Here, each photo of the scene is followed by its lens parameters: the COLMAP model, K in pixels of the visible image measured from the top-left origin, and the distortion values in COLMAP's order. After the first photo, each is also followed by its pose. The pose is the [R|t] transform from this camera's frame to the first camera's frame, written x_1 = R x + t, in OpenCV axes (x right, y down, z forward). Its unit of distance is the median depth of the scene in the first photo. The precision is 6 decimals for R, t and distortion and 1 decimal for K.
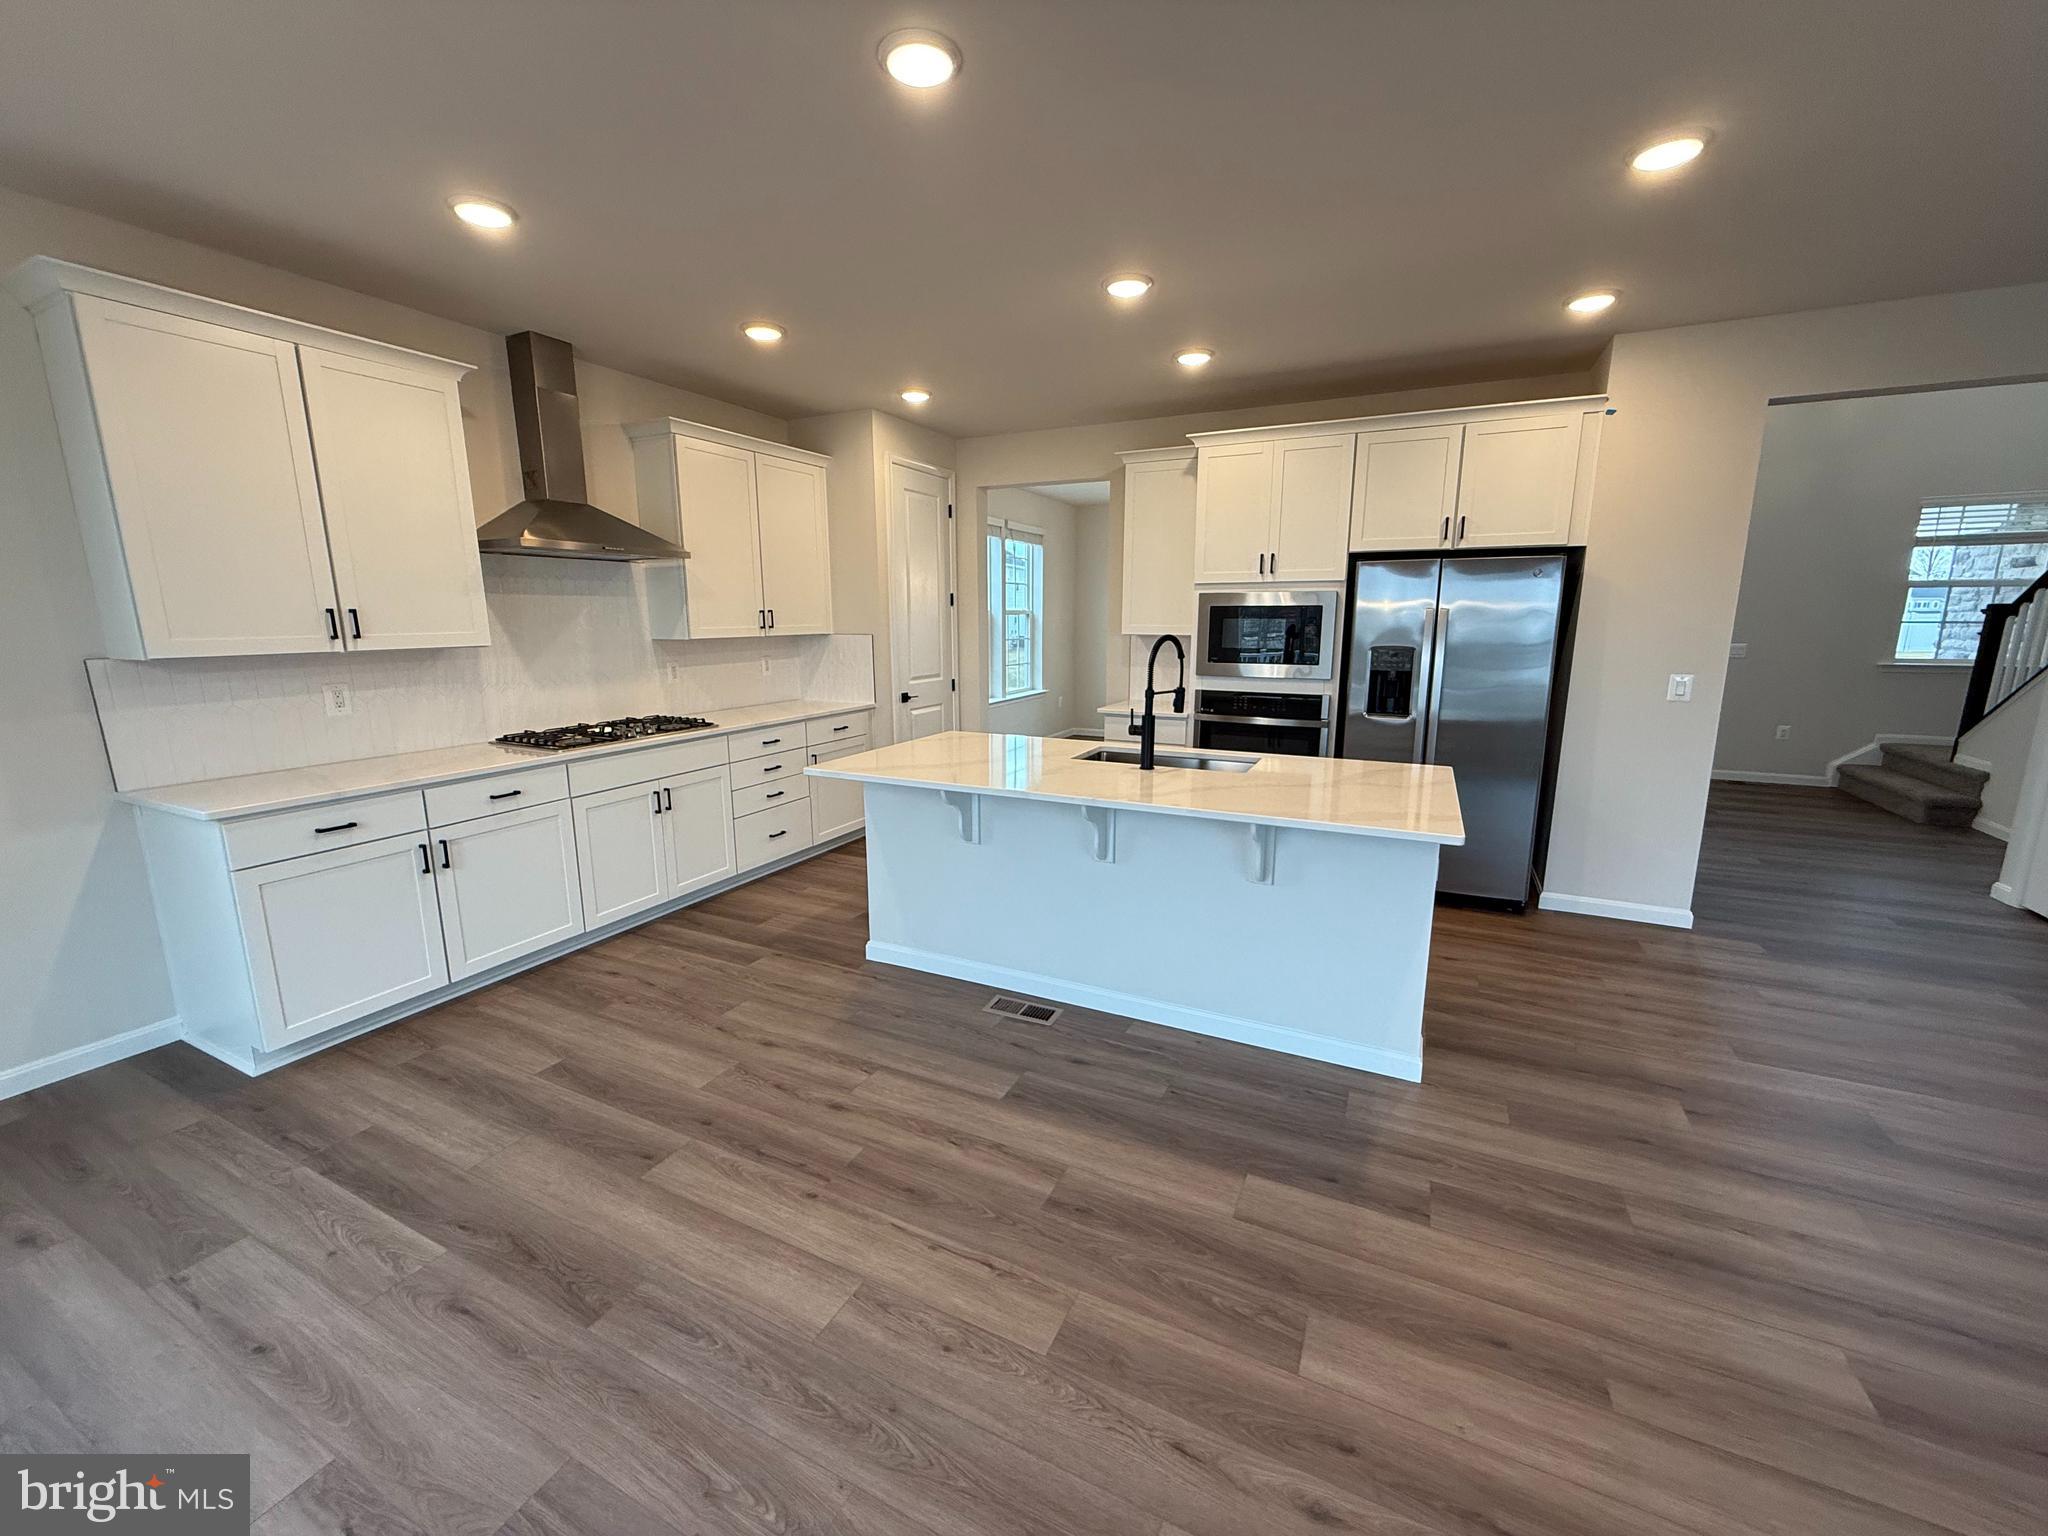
lens RADIAL K [[812.5, 0, 1026.6], [0, 812.5, 765.0], [0, 0, 1]] dist [-0.002327, 0.000977]
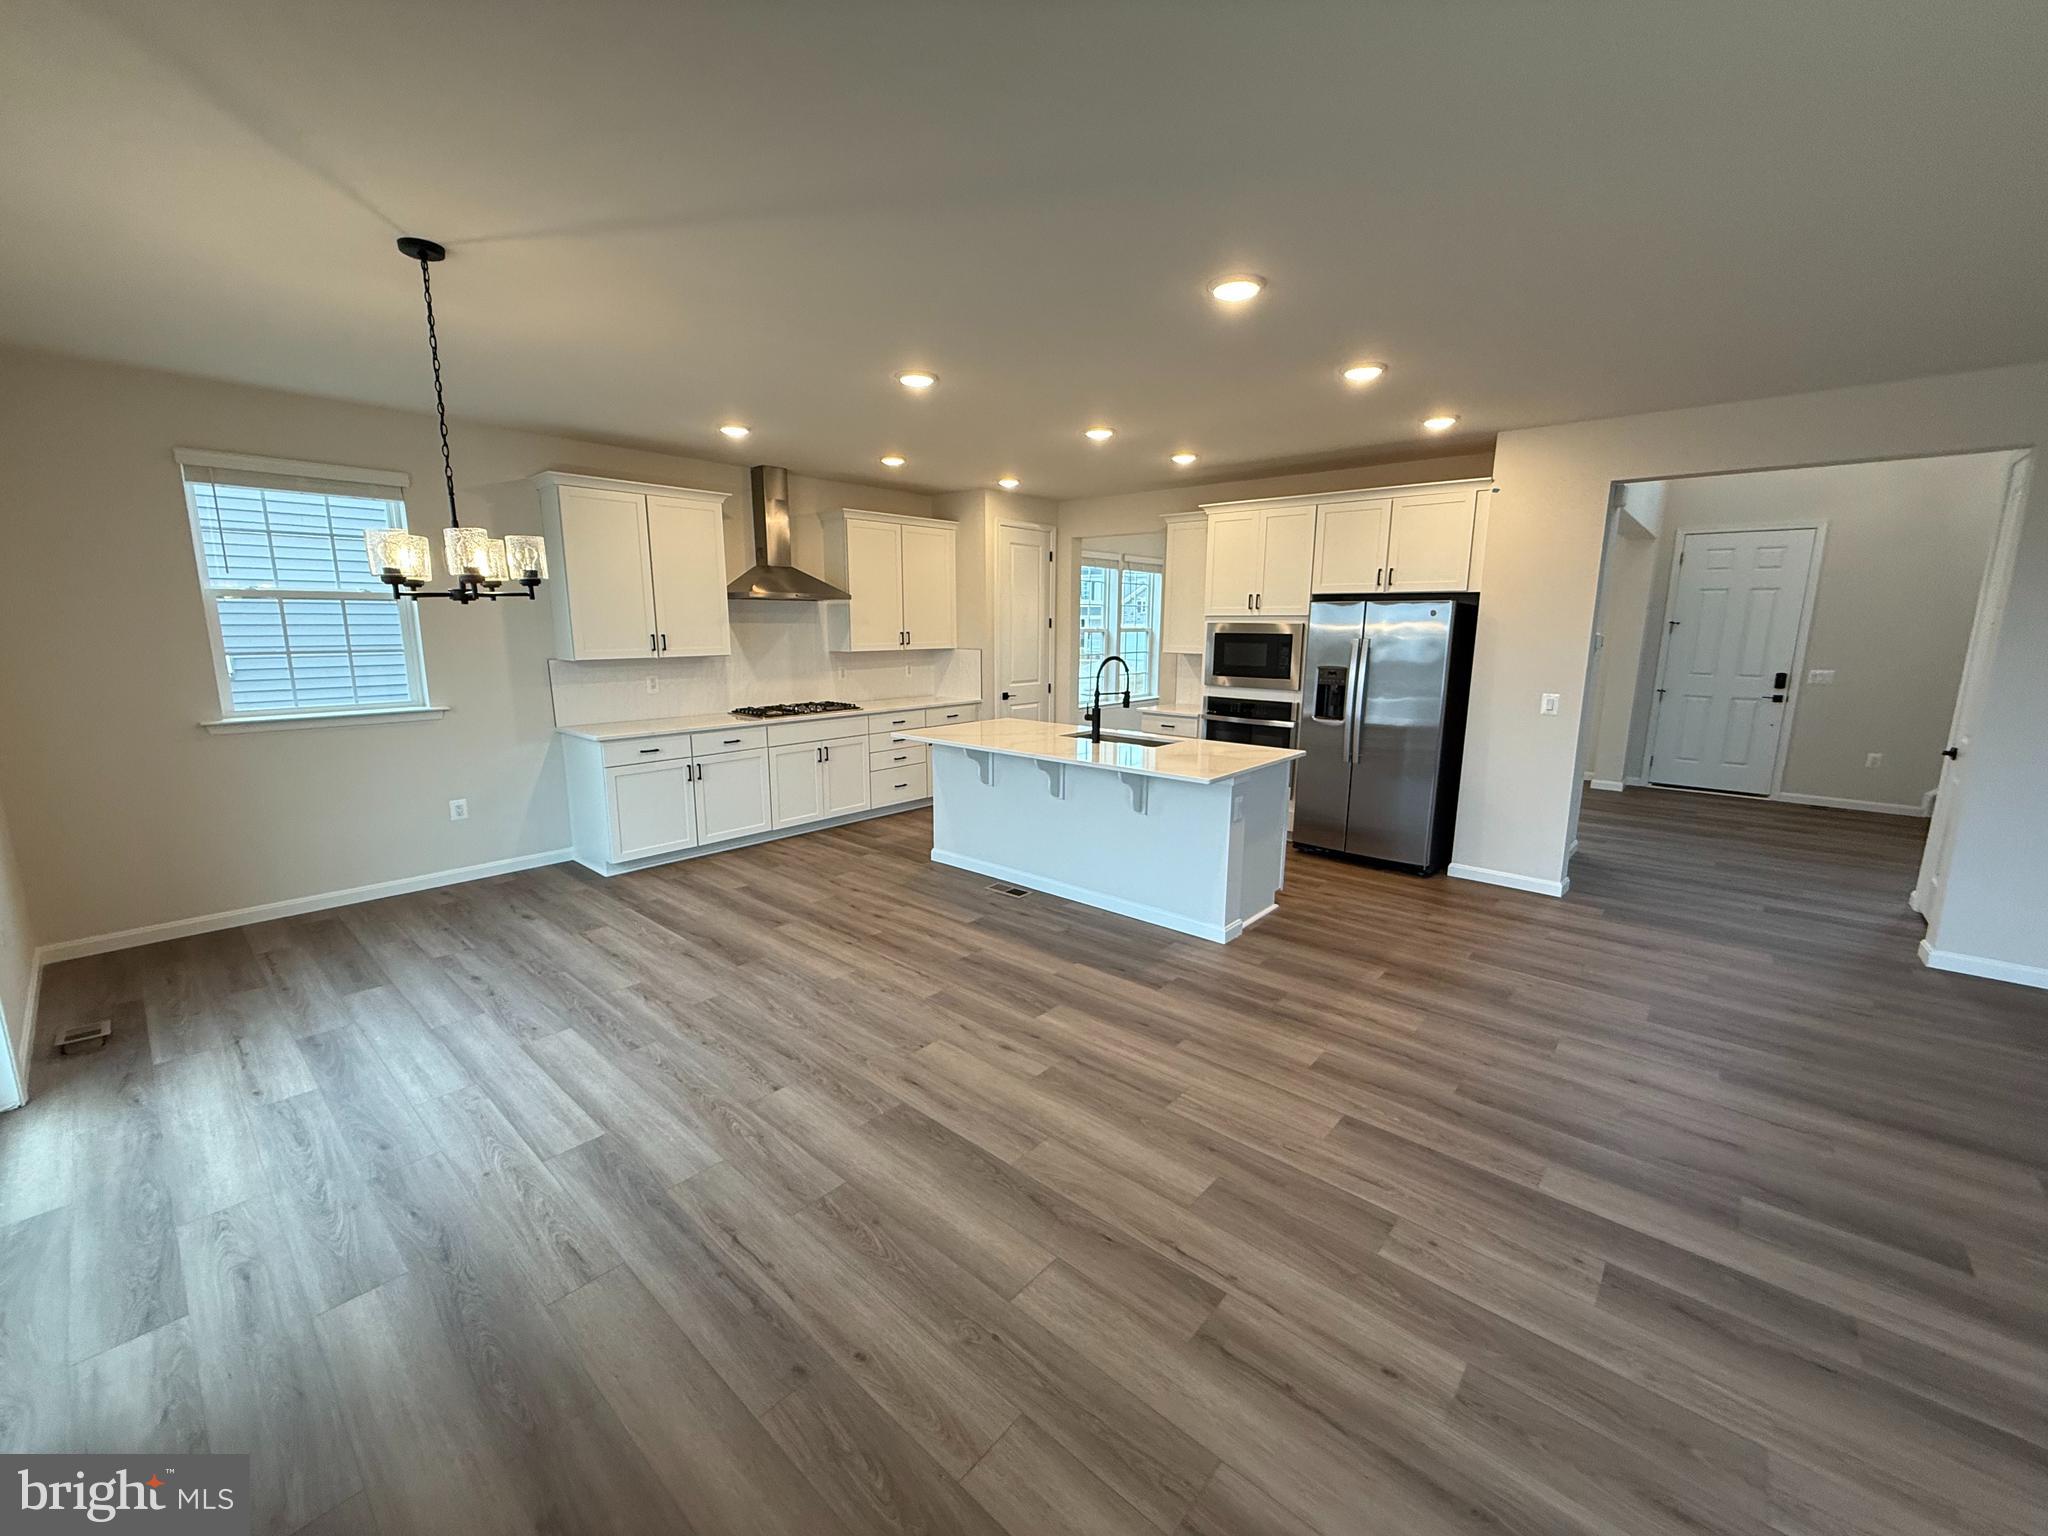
lens RADIAL K [[812.5, 0, 1029.2], [0, 812.5, 762.9], [0, 0, 1]] dist [-0.002327, 0.000977]
pose [[0.966257, 0.051219, -0.252436, 0.419126], [-0.054261, 0.998514, -0.005100, 0.058316], [0.251800, 0.018626, 0.967600, -0.527637]]
